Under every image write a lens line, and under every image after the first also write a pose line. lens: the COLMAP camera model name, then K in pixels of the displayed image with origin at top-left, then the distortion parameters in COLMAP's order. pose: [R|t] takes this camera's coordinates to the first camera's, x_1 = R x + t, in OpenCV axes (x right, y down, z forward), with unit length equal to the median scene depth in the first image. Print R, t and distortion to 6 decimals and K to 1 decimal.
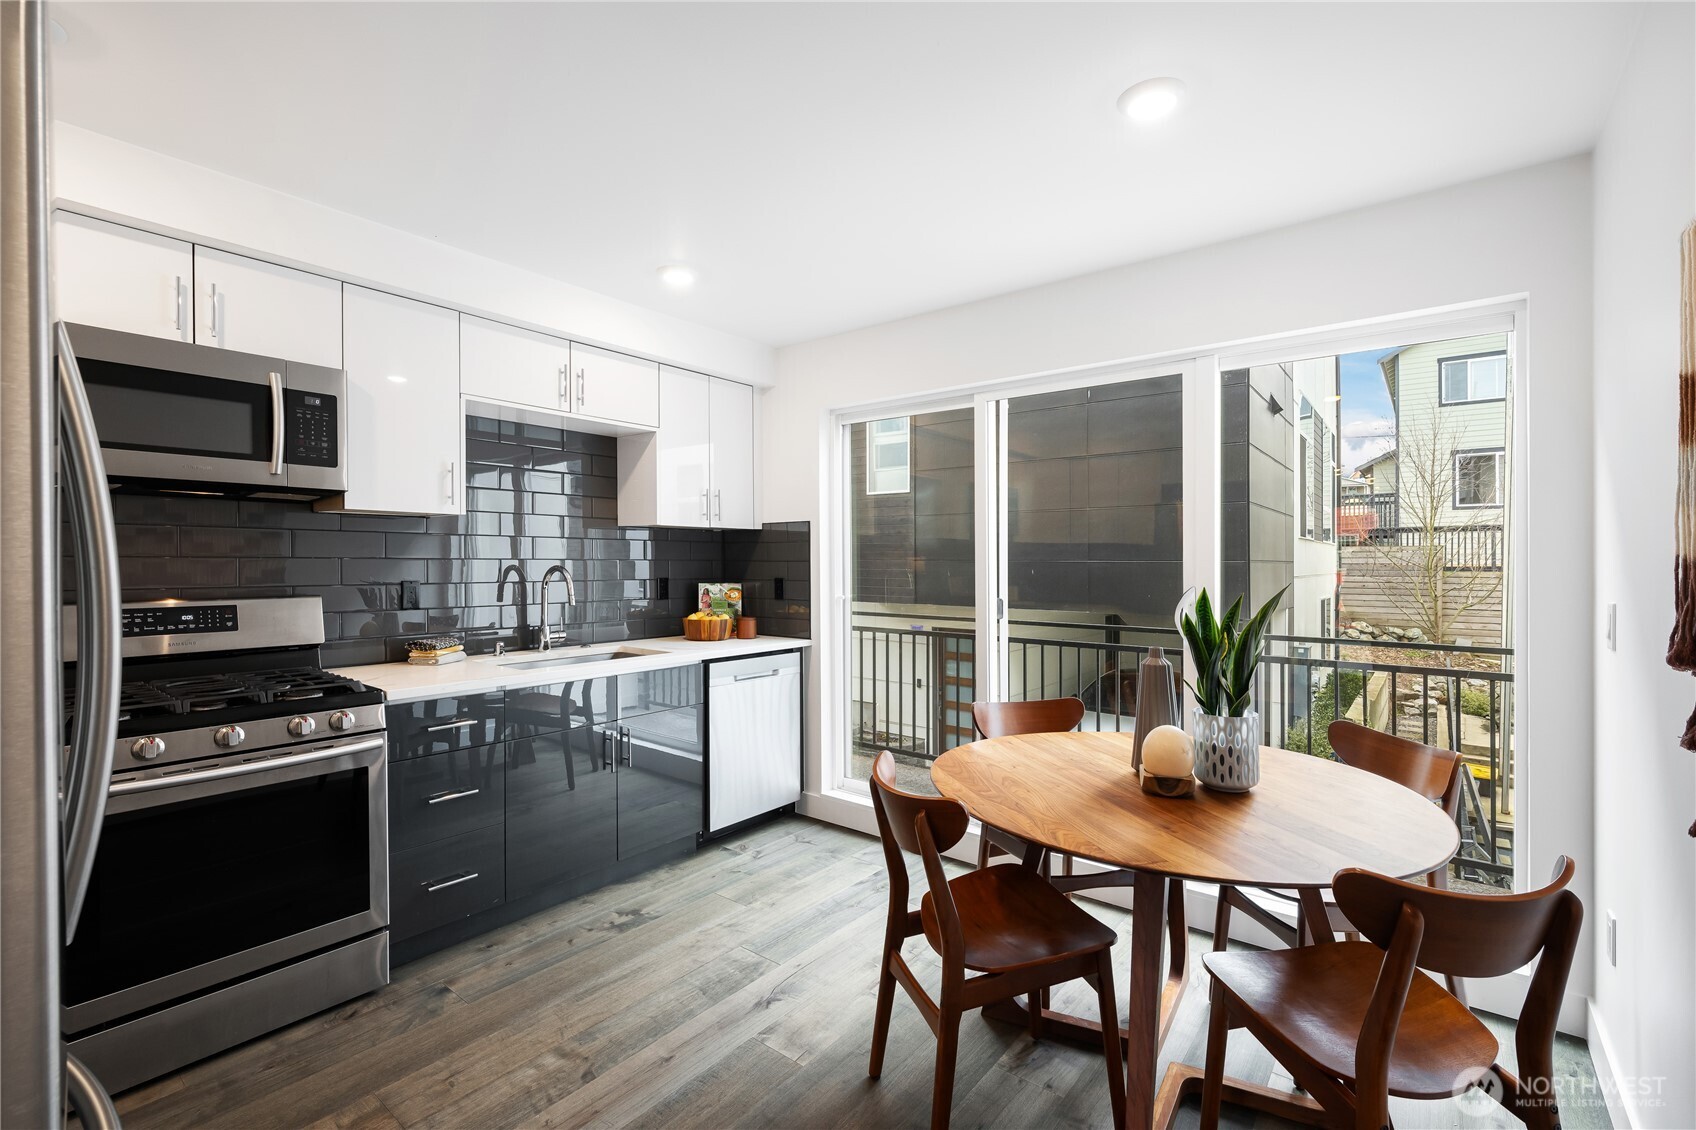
lens RADIAL K [[755.9, 0, 844.9], [0, 755.9, 567.3], [0, 0, 1]] dist [0.000175, 0.000698]
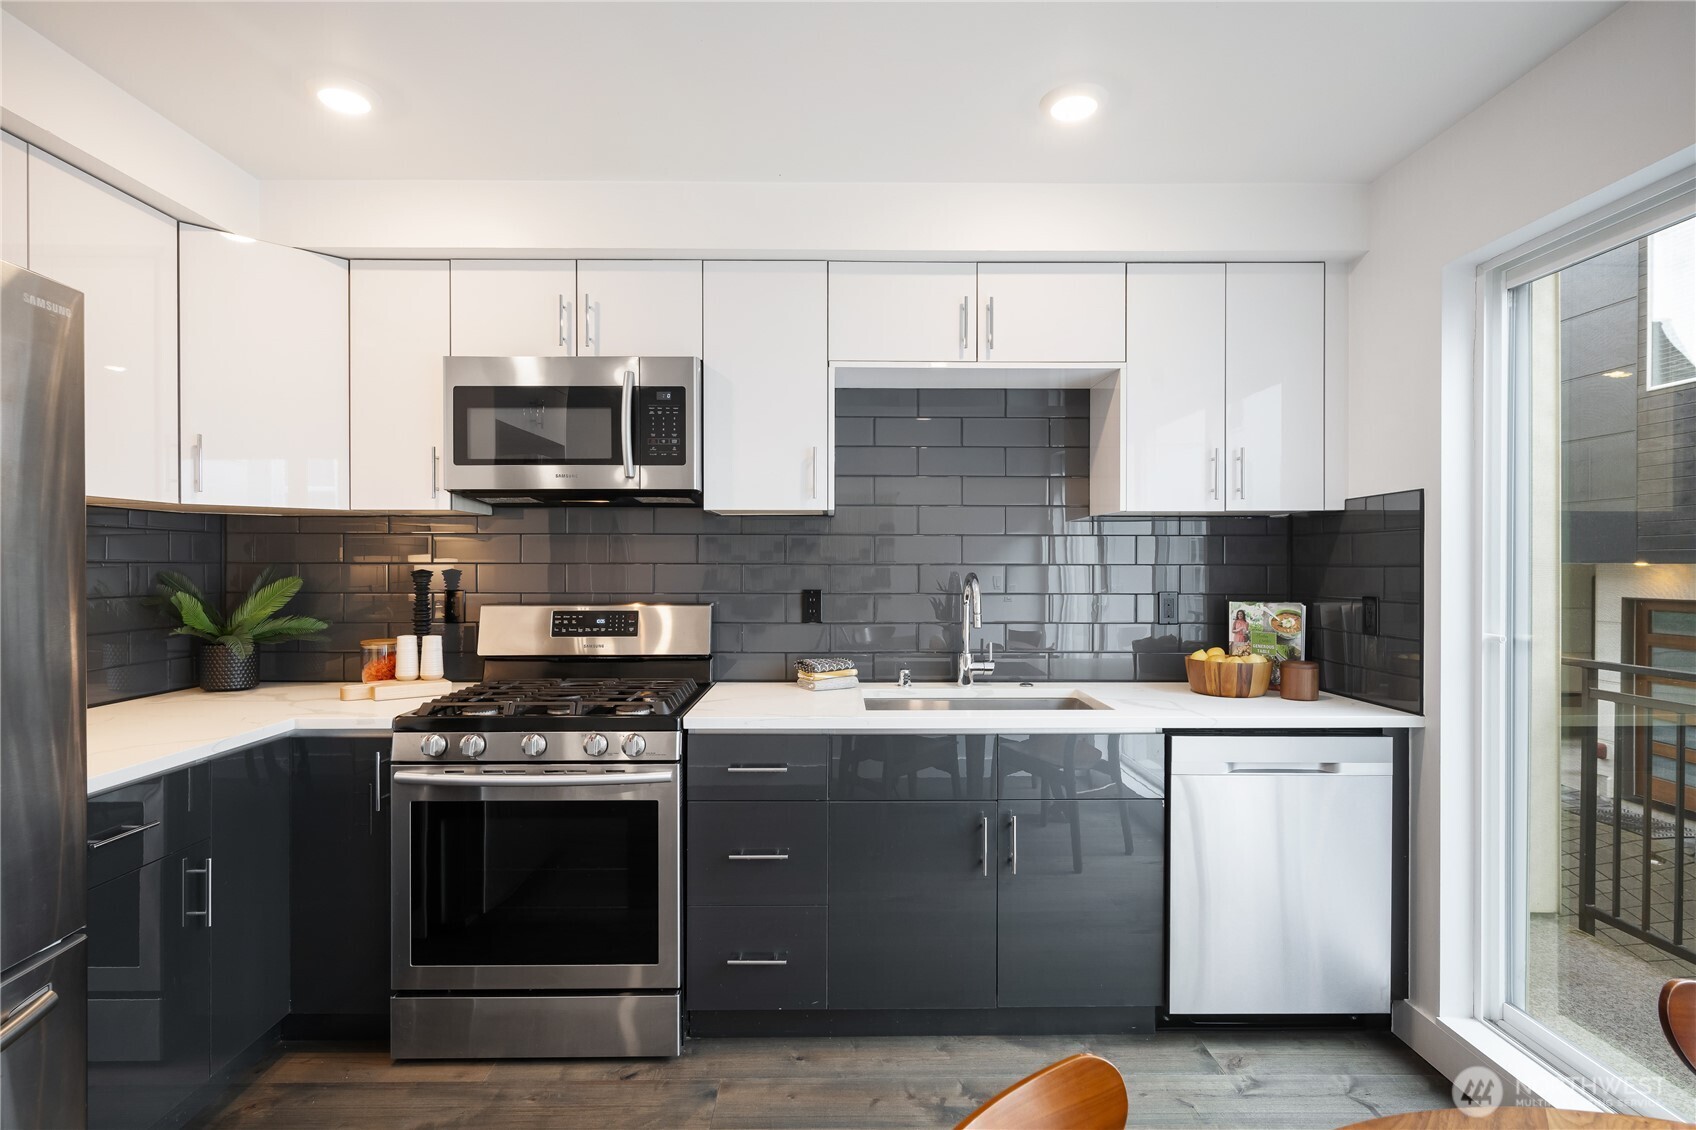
lens RADIAL K [[851.4, 0, 847.6], [0, 851.4, 579.4], [0, 0, 1]] dist [0.004998, -0.000314]
pose [[0.630577, 0.011623, -0.776039, 0.207431], [-0.004598, 0.999926, 0.011240, -0.005043], [0.776113, -0.003519, 0.630584, 0.412823]]
